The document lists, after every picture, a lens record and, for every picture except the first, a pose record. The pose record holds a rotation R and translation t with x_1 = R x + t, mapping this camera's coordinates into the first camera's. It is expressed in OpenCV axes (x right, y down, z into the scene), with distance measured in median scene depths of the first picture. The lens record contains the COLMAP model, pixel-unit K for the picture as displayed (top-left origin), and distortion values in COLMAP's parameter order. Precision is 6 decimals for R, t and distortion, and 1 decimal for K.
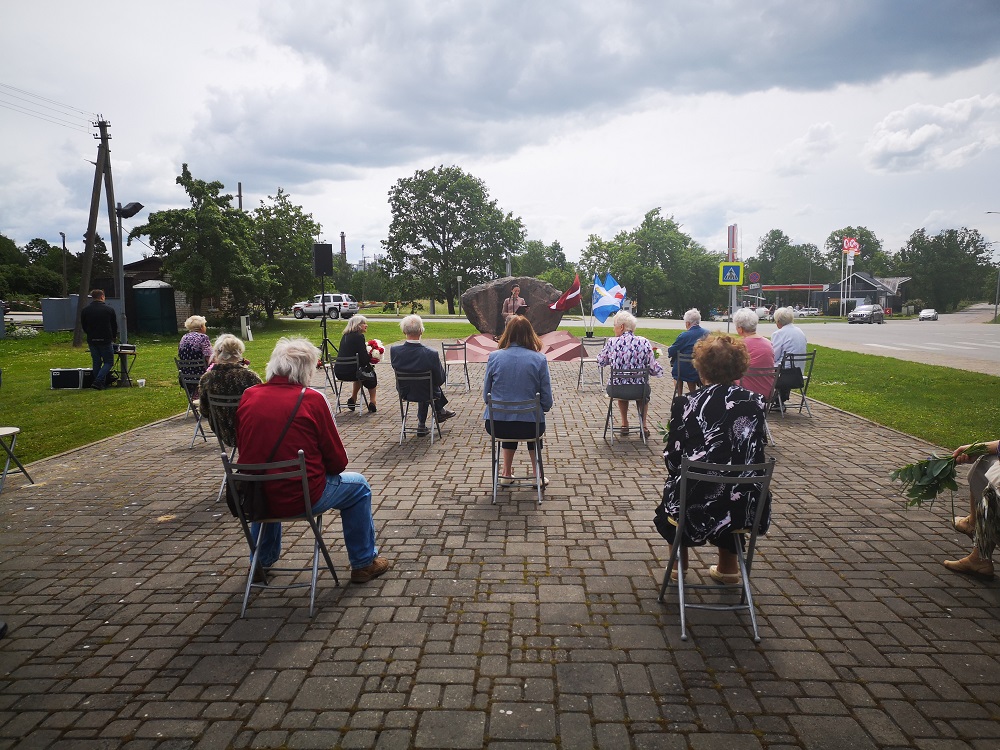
lens RADIAL K [[775.6, 0, 500.0], [0, 775.6, 375.0], [0, 0, 1]] dist [0.068738, -0.063134]
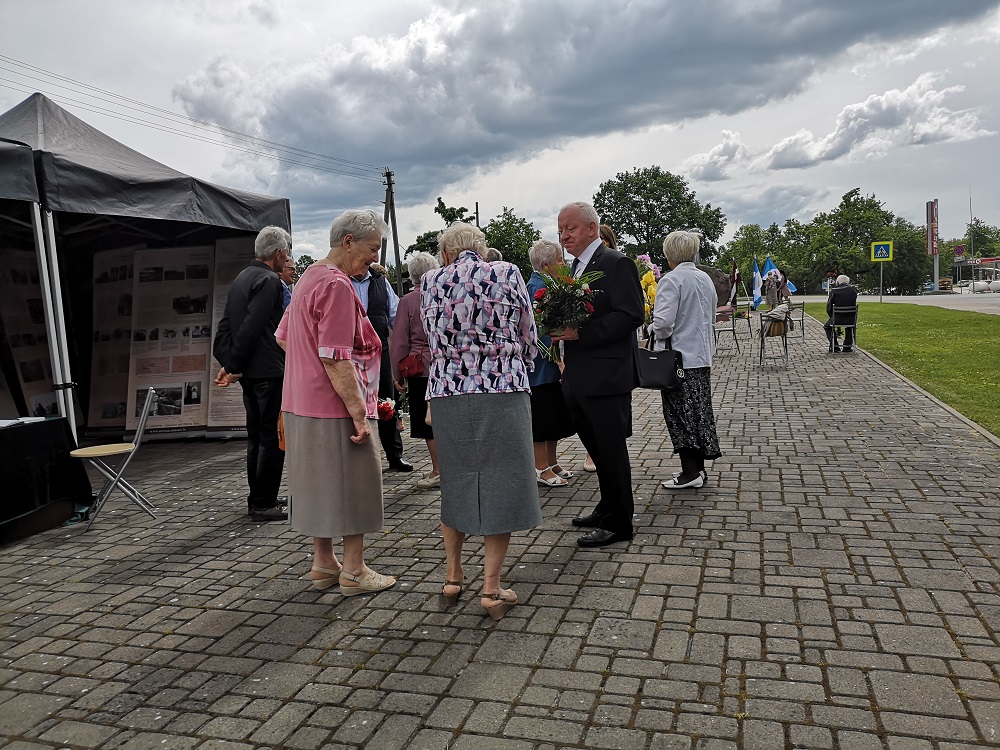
lens RADIAL K [[776.7, 0, 500.0], [0, 776.7, 375.0], [0, 0, 1]] dist [0.030754, -0.007577]
pose [[0.961333, -0.019584, -0.274691, 0.067298], [0.022038, 0.999740, 0.005852, 0.039295], [0.274505, -0.011679, 0.961515, -0.313271]]
